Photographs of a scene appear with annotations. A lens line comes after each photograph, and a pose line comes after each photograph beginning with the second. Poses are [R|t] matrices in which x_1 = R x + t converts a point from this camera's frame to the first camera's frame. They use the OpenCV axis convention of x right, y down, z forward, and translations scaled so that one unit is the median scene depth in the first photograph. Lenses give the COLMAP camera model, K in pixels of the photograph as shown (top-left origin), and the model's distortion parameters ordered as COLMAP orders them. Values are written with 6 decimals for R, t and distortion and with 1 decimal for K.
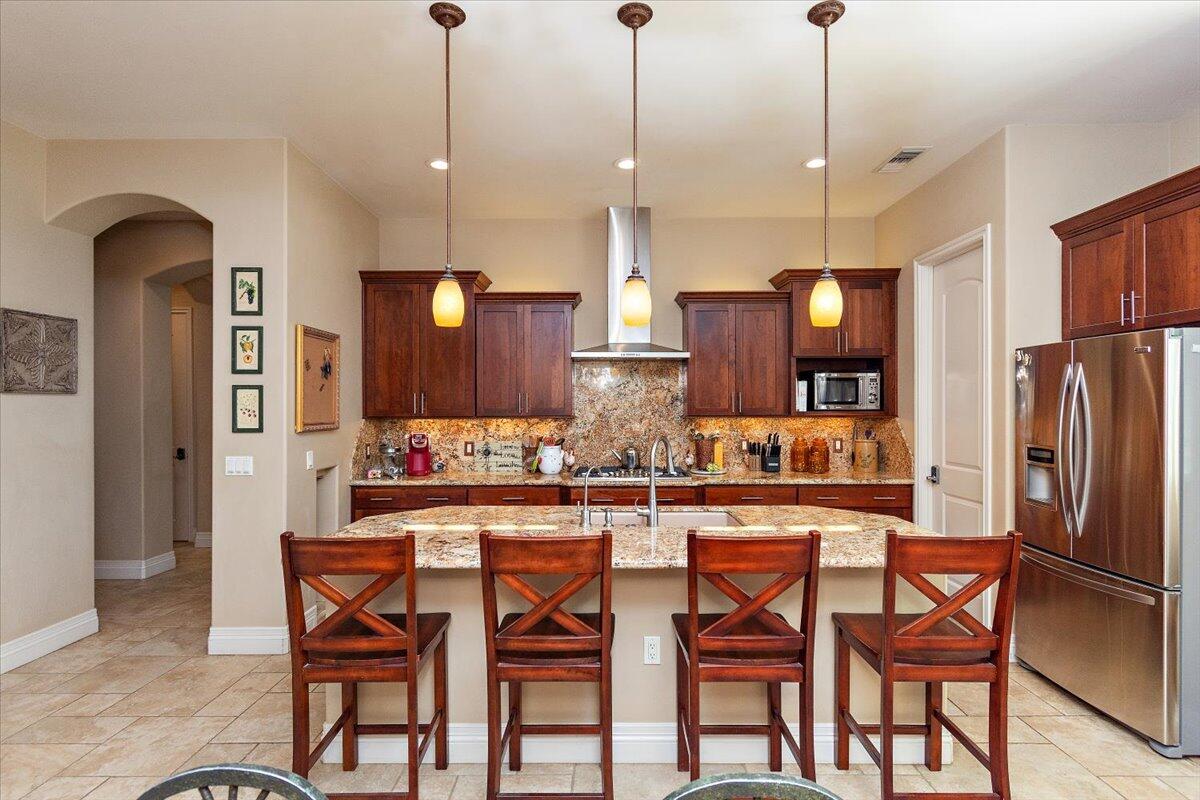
lens RADIAL K [[595.6, 0, 602.1], [0, 595.6, 407.9], [0, 0, 1]] dist [0.001579, -0.000110]
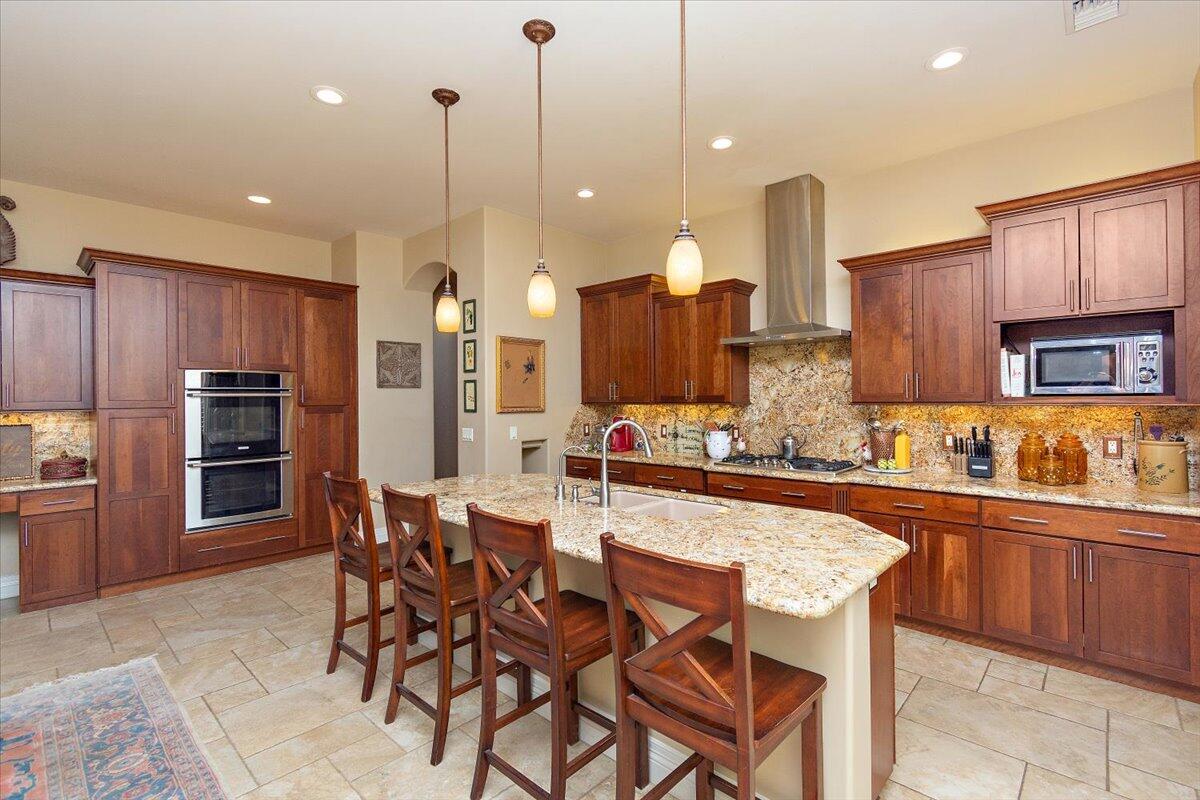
lens RADIAL K [[546.1, 0, 612.0], [0, 546.1, 399.2], [0, 0, 1]] dist [0.002532, 0.000108]
pose [[0.735327, -0.001543, -0.677710, 0.420231], [0.003663, 0.999992, 0.001698, 0.005853], [0.677702, -0.003731, 0.735327, 0.179388]]
